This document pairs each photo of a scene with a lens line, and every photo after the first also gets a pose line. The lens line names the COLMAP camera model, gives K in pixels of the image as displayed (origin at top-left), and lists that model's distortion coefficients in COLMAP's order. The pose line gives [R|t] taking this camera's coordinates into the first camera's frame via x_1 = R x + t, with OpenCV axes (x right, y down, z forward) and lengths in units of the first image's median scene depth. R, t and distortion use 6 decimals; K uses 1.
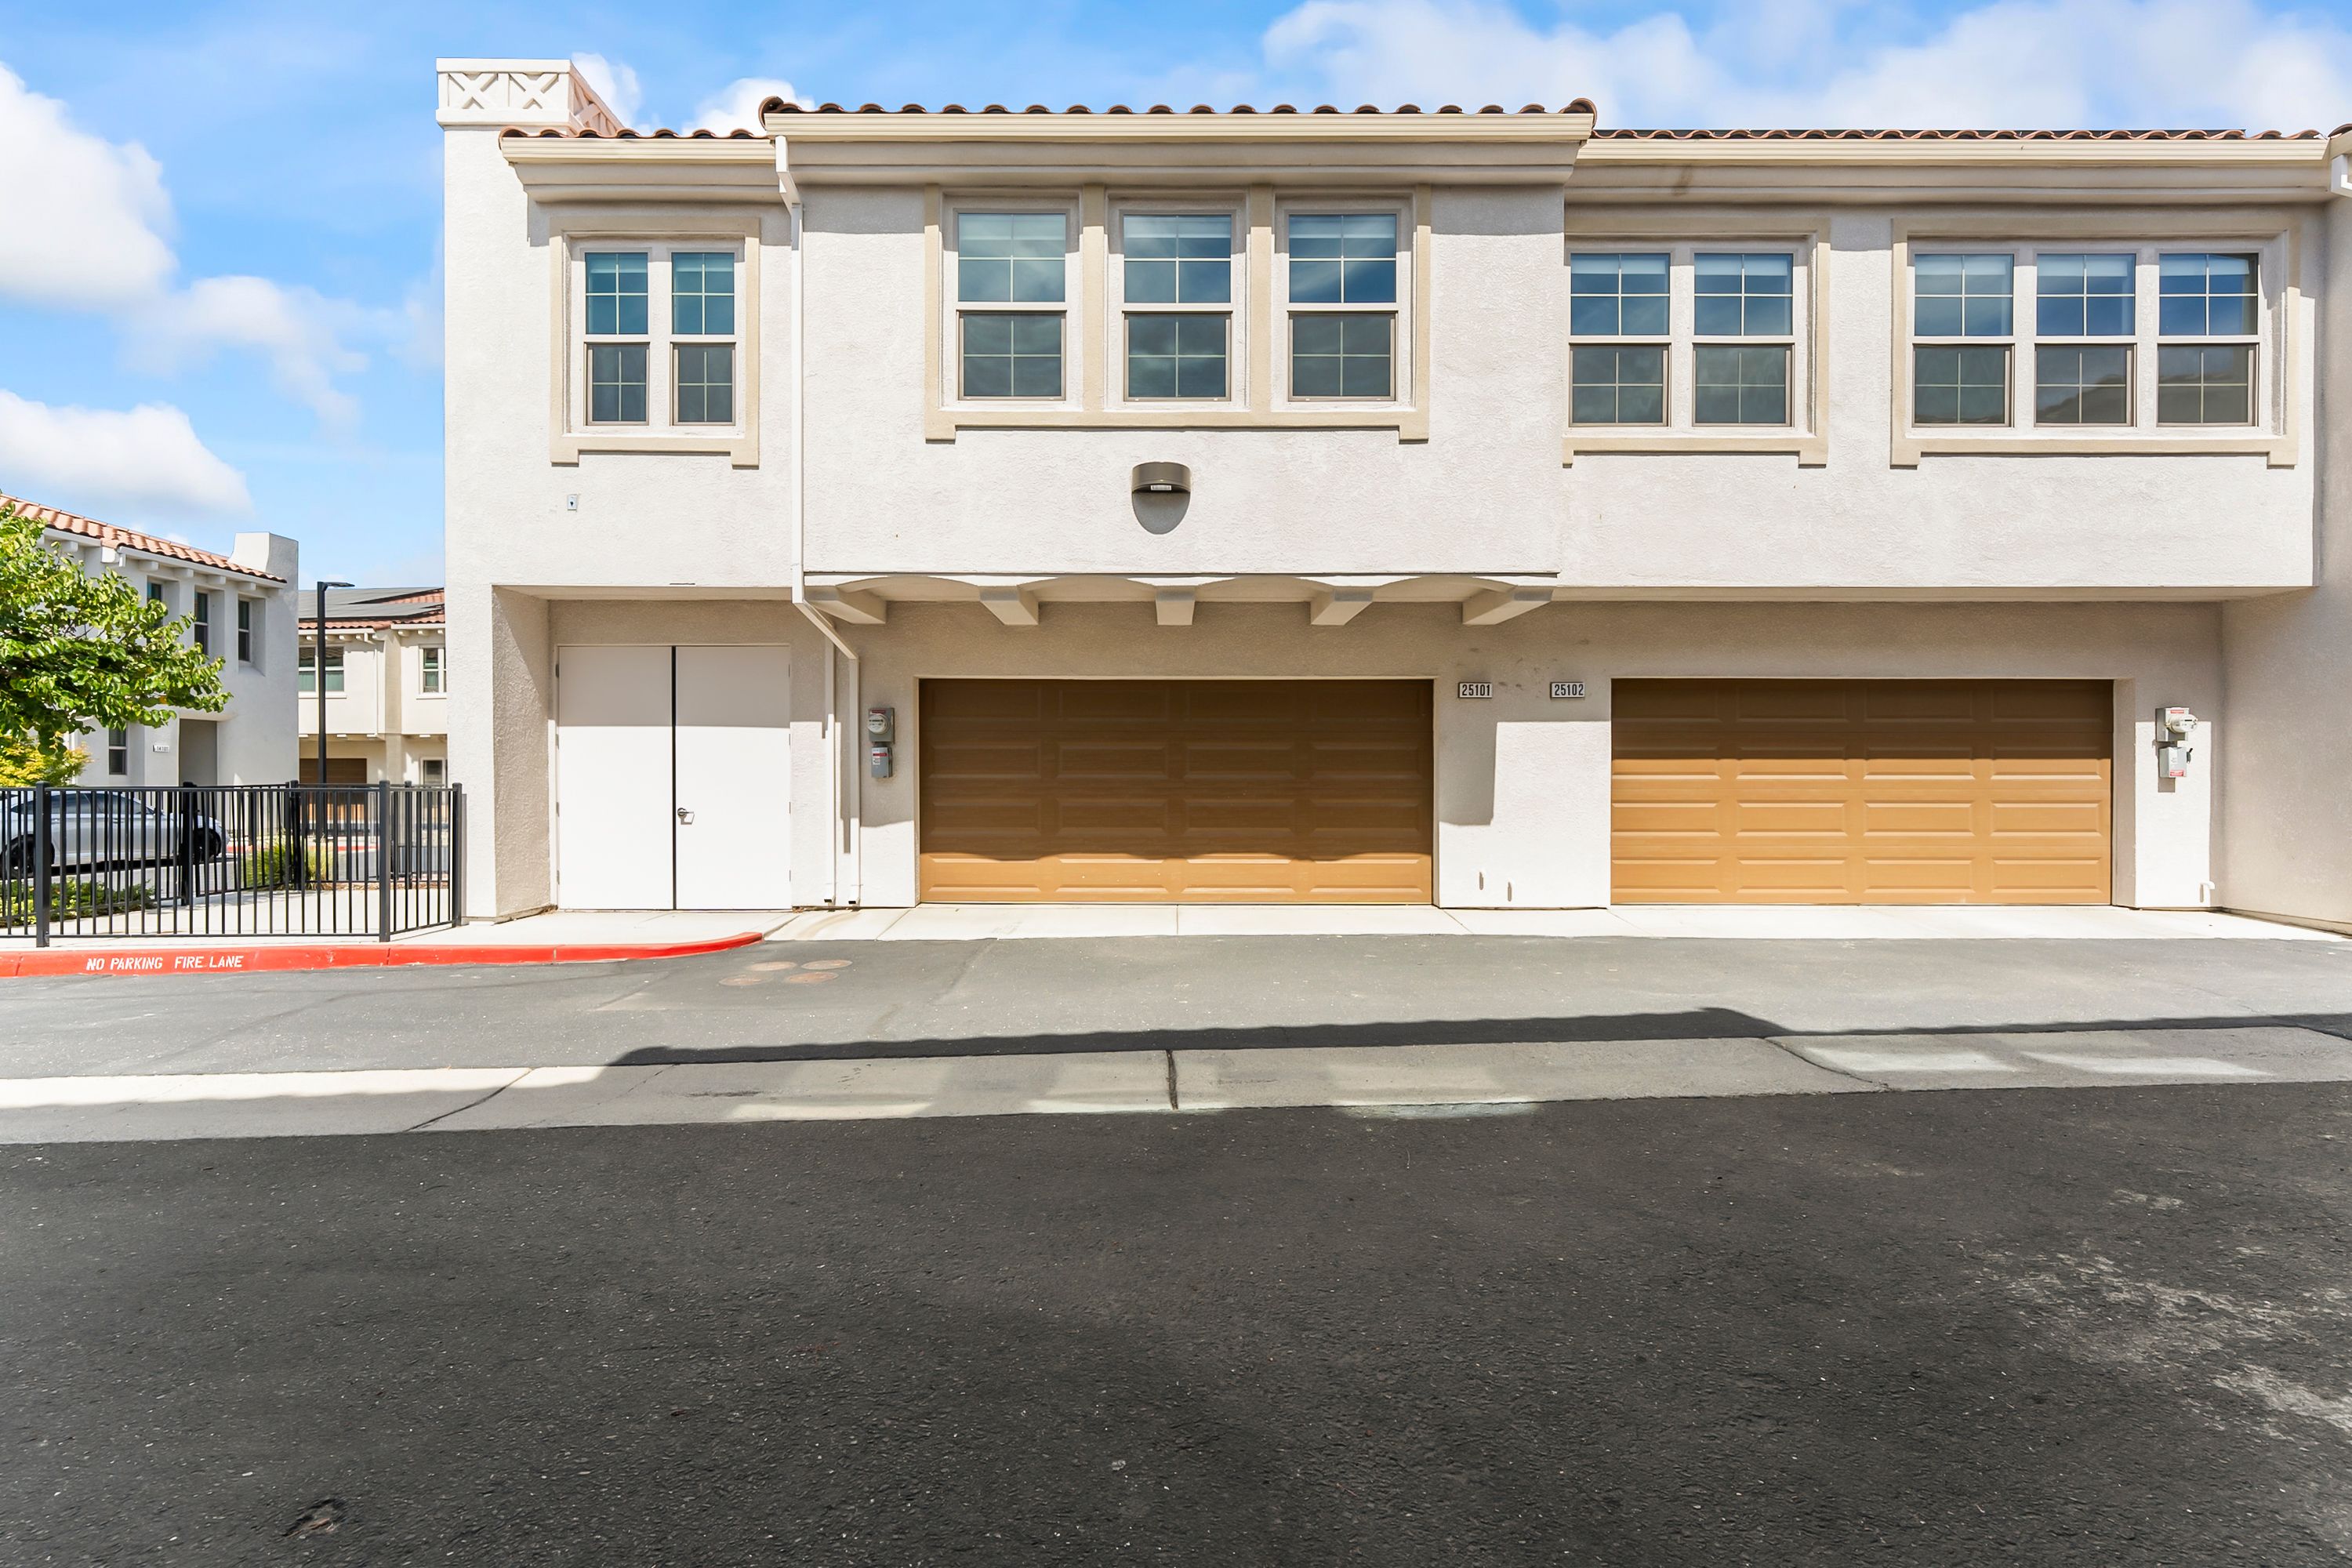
lens RADIAL K [[1001.4, 0, 1179.4], [0, 1001.4, 783.5], [0, 0, 1]] dist [-0.001800, -0.000479]
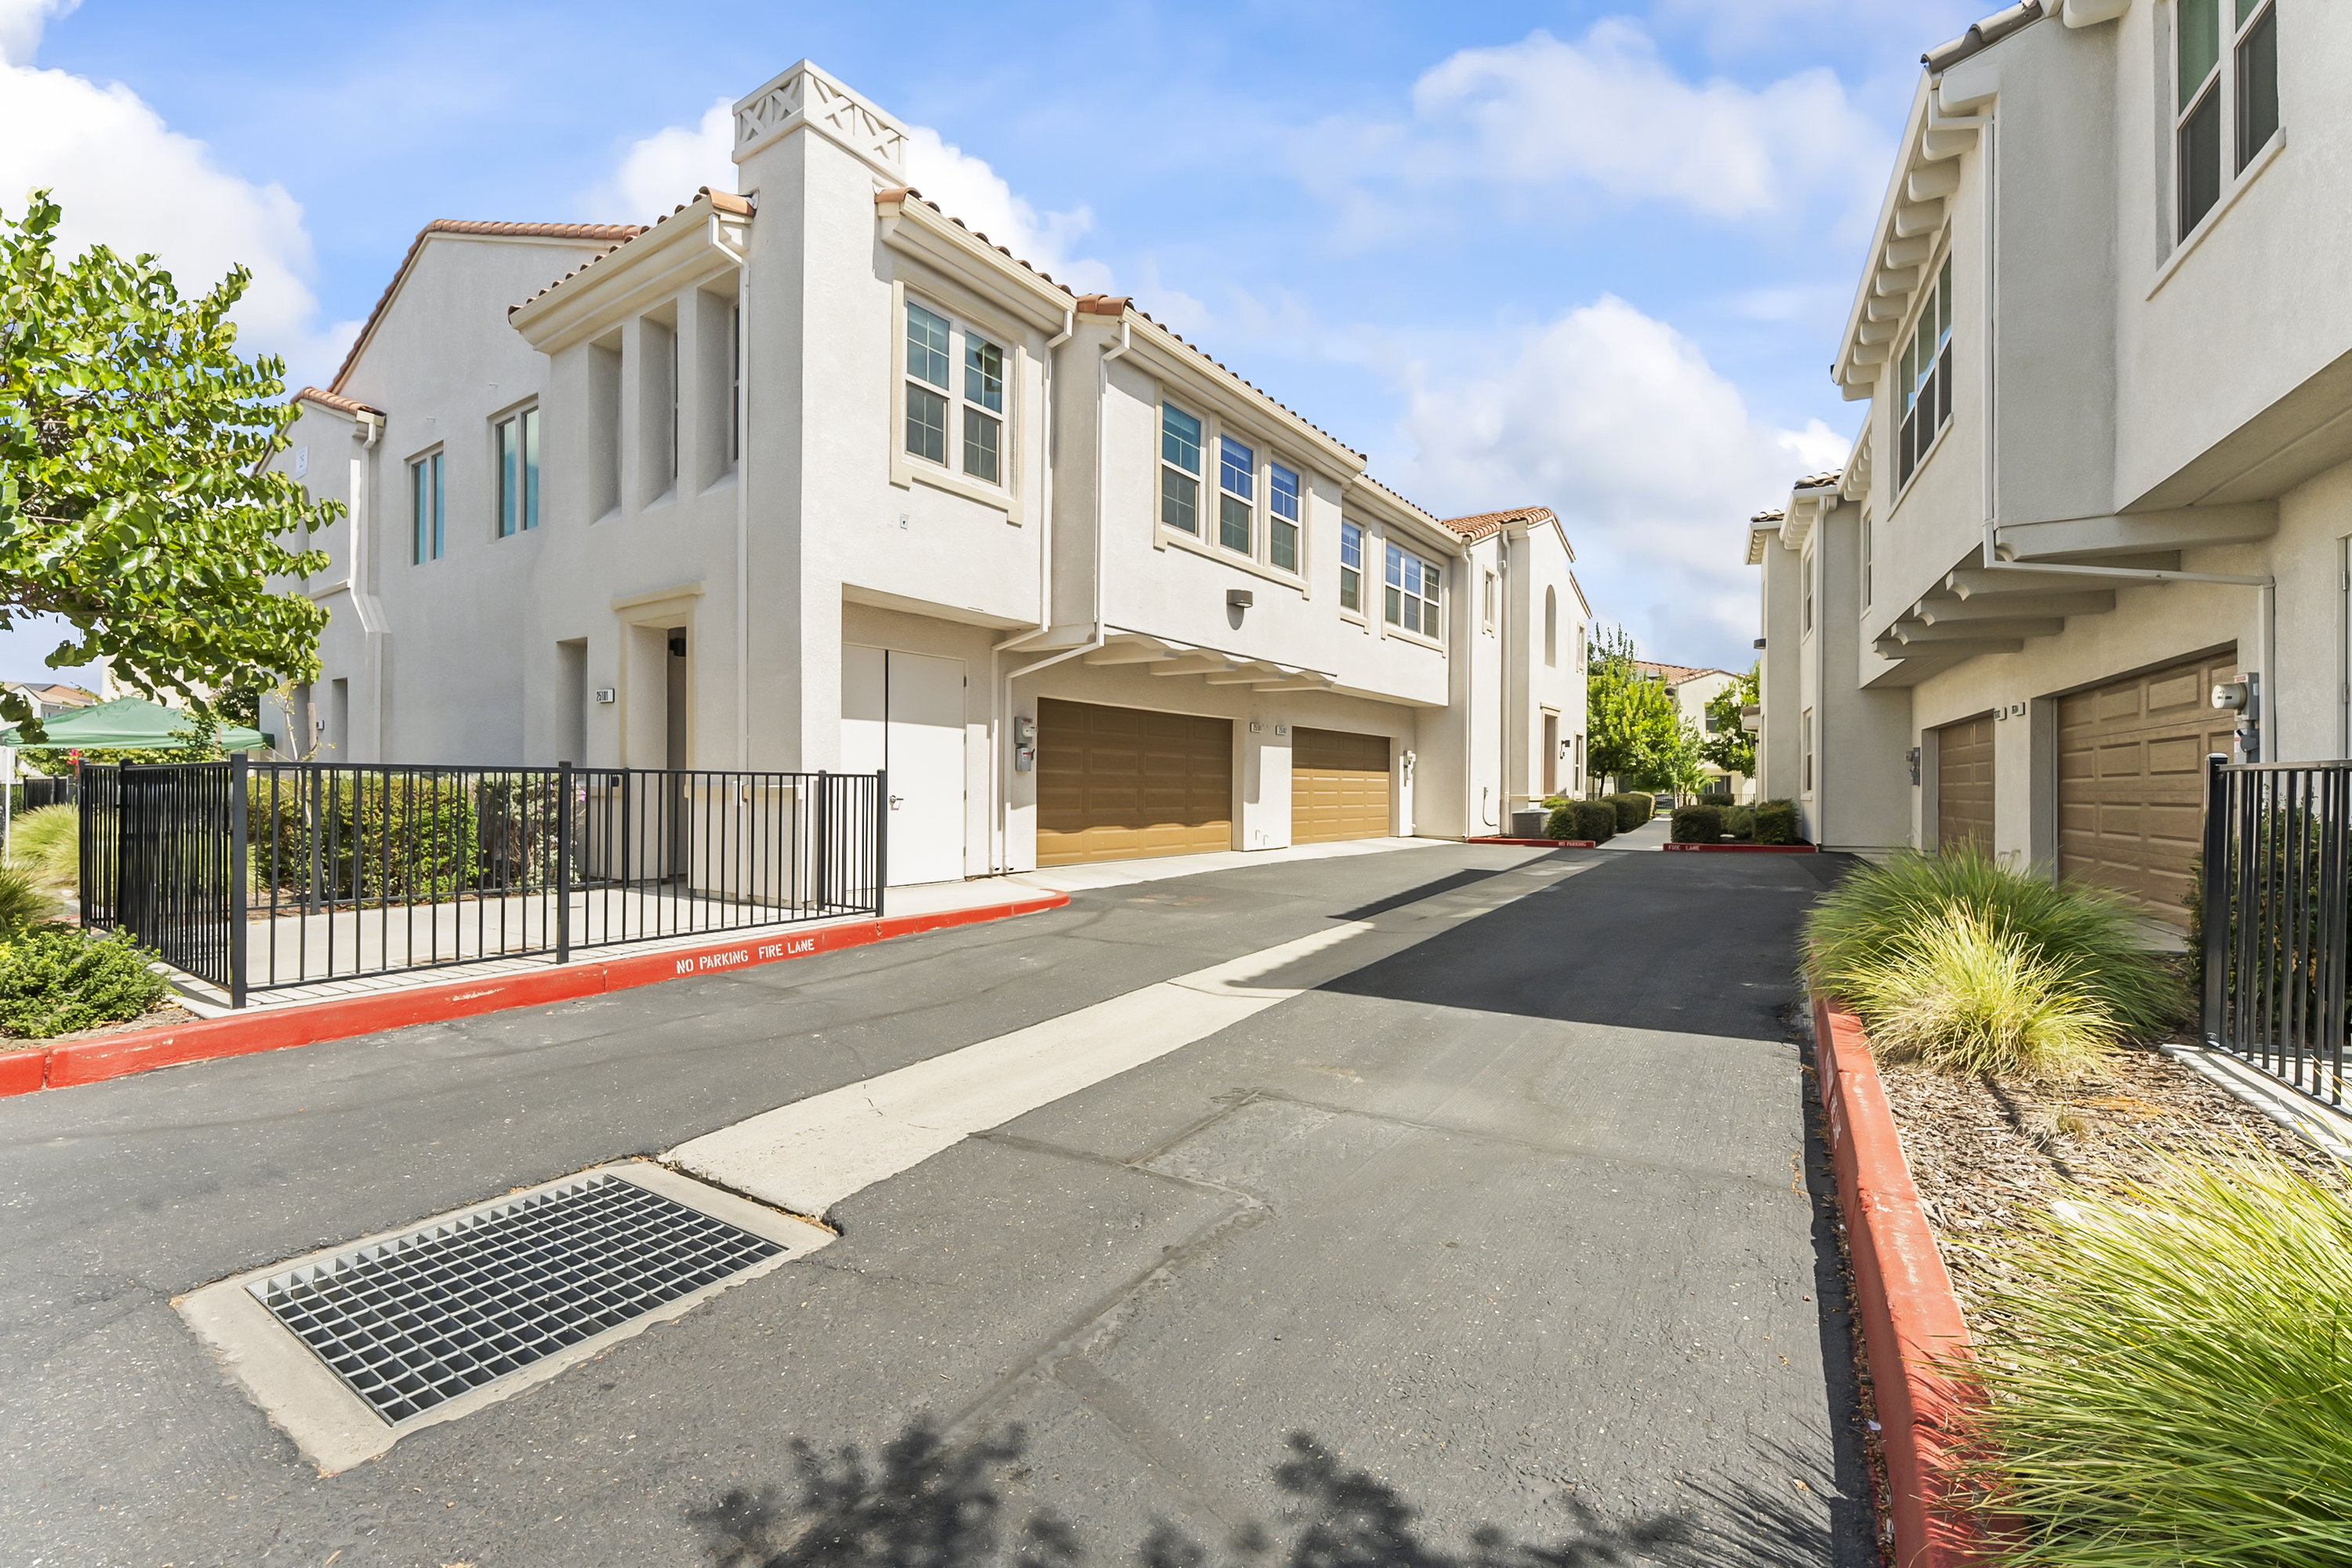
lens RADIAL K [[1001.4, 0, 1200.9], [0, 1001.4, 782.5], [0, 0, 1]] dist [-0.001800, -0.000479]
pose [[0.556792, 0.007372, 0.830619, -1.334267], [-0.001319, 0.999967, -0.007990, 0.019847], [-0.830651, 0.003354, 0.556784, 0.099531]]
